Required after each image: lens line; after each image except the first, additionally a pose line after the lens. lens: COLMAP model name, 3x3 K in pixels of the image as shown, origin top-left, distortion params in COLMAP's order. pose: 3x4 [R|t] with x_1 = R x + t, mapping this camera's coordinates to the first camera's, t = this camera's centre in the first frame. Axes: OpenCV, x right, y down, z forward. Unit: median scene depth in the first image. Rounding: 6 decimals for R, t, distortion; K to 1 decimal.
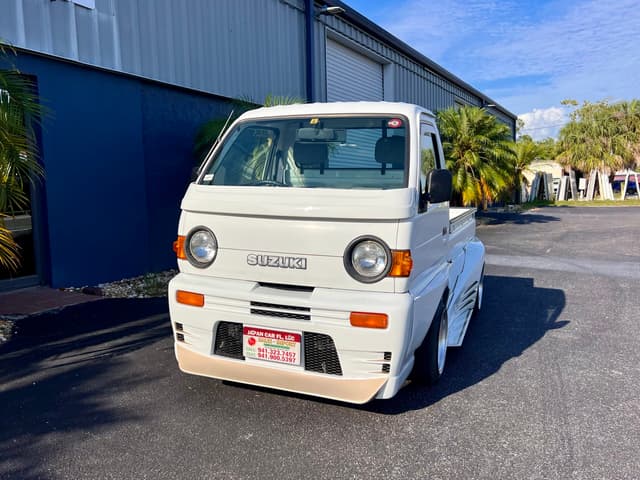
lens RADIAL K [[542.1, 0, 315.9], [0, 542.1, 237.4], [0, 0, 1]] dist [0.027051, -0.017084]
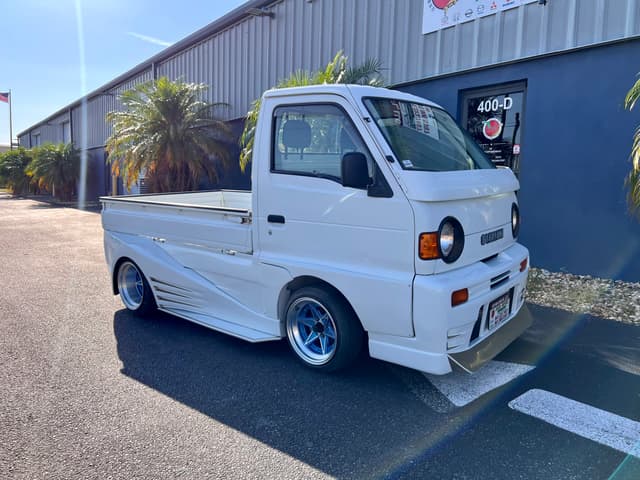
lens RADIAL K [[487.3, 0, 316.4], [0, 487.3, 237.3], [0, 0, 1]] dist [0.020485, -0.004334]
pose [[-0.394808, 0.110239, -0.912126, 0.955227], [-0.083569, 0.984351, 0.155141, -0.126069], [0.914955, 0.137476, -0.379417, 1.495320]]
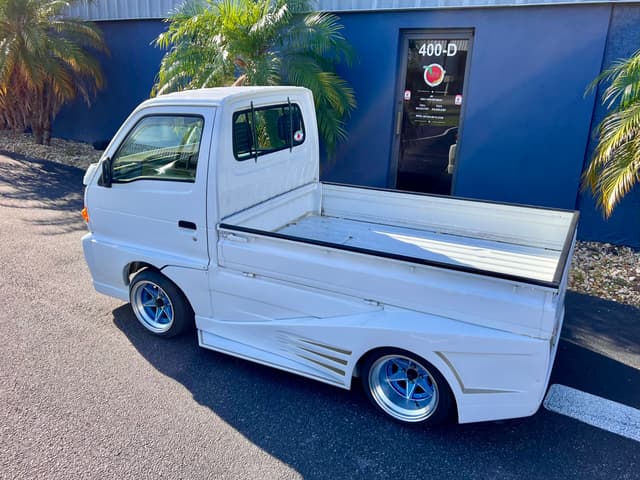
lens RADIAL K [[542.1, 0, 315.9], [0, 542.1, 237.4], [0, 0, 1]] dist [0.027051, -0.017084]
pose [[-0.116761, 0.306769, -0.944595, 1.053208], [-0.114063, 0.940665, 0.319592, -0.305457], [0.986588, 0.145059, -0.074842, 1.191772]]
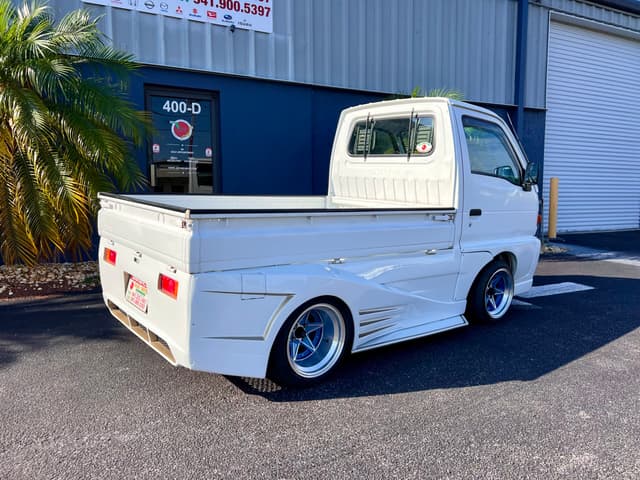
lens RADIAL K [[488.0, 0, 321.2], [0, 488.0, 237.5], [0, 0, 1]] dist [0.014820, -0.003224]
pose [[0.831408, 0.071325, -0.551065, 0.541764], [-0.063708, 0.997424, 0.032979, 0.005590], [0.551998, 0.007688, 0.833810, 0.216084]]
